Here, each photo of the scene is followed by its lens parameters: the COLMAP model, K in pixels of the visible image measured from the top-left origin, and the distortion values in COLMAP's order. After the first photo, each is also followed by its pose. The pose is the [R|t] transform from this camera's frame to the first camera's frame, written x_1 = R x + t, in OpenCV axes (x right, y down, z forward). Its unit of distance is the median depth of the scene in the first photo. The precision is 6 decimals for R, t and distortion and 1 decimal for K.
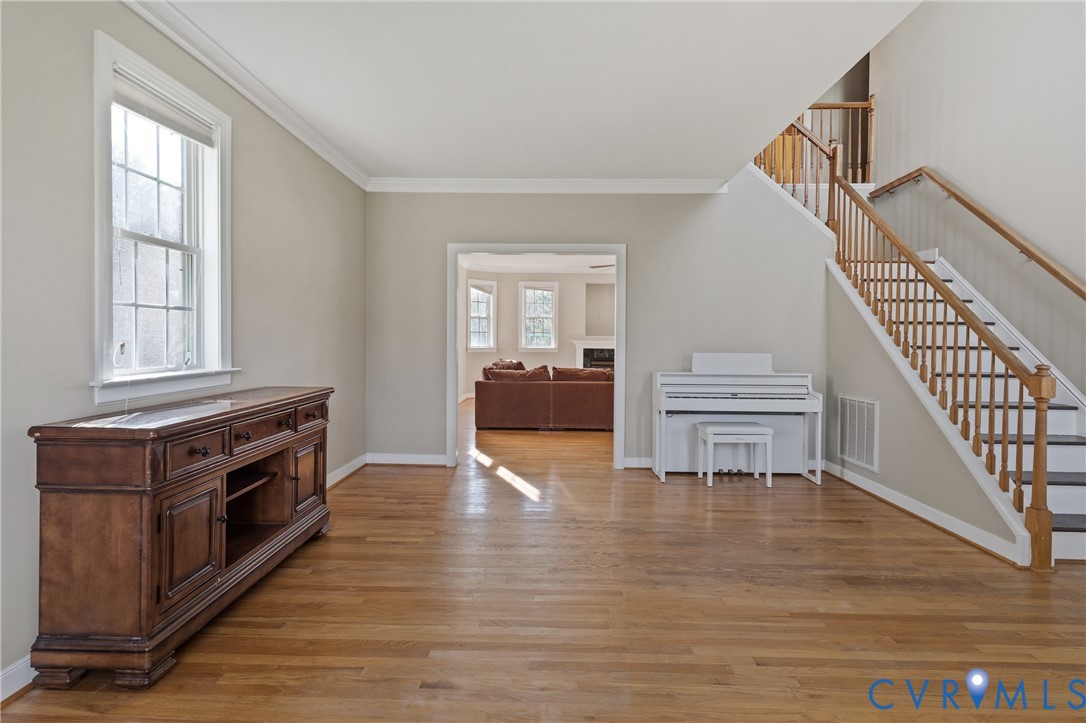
lens RADIAL K [[524.8, 0, 538.4], [0, 524.8, 341.5], [0, 0, 1]] dist [0.002498, 0.002477]
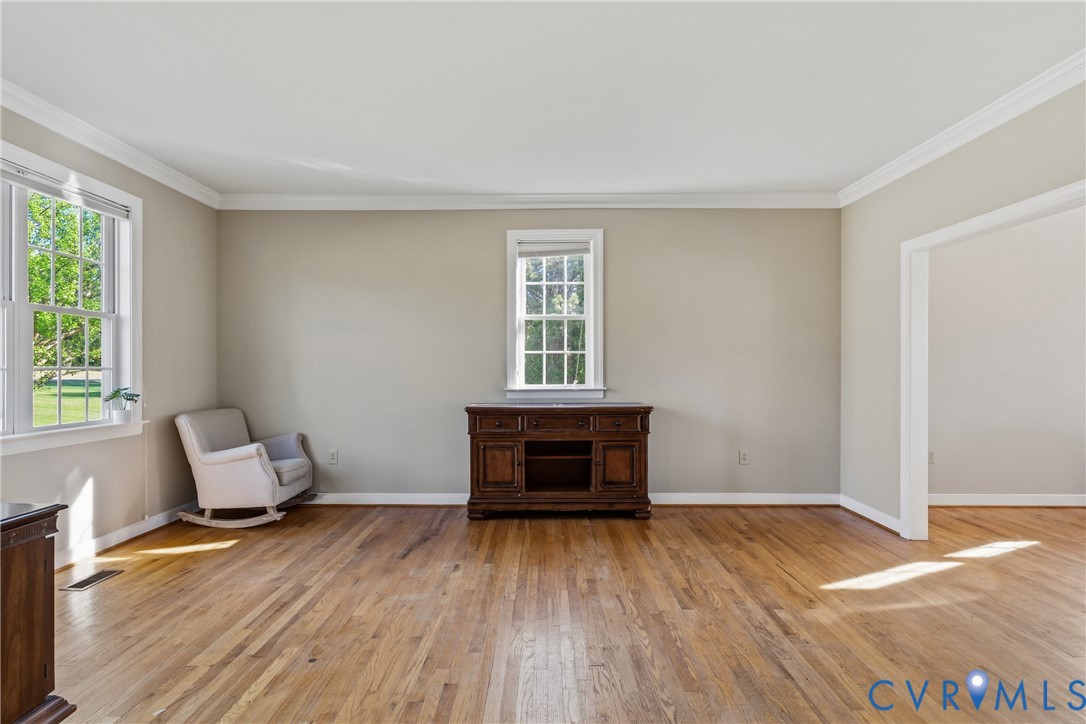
lens RADIAL K [[524.8, 0, 543.0], [0, 524.8, 366.3], [0, 0, 1]] dist [0.002498, 0.002477]
pose [[0.026440, -0.008329, -0.999616, 1.017995], [-0.004371, 0.999955, -0.008447, 0.001110], [0.999641, 0.004593, 0.026402, 0.811713]]
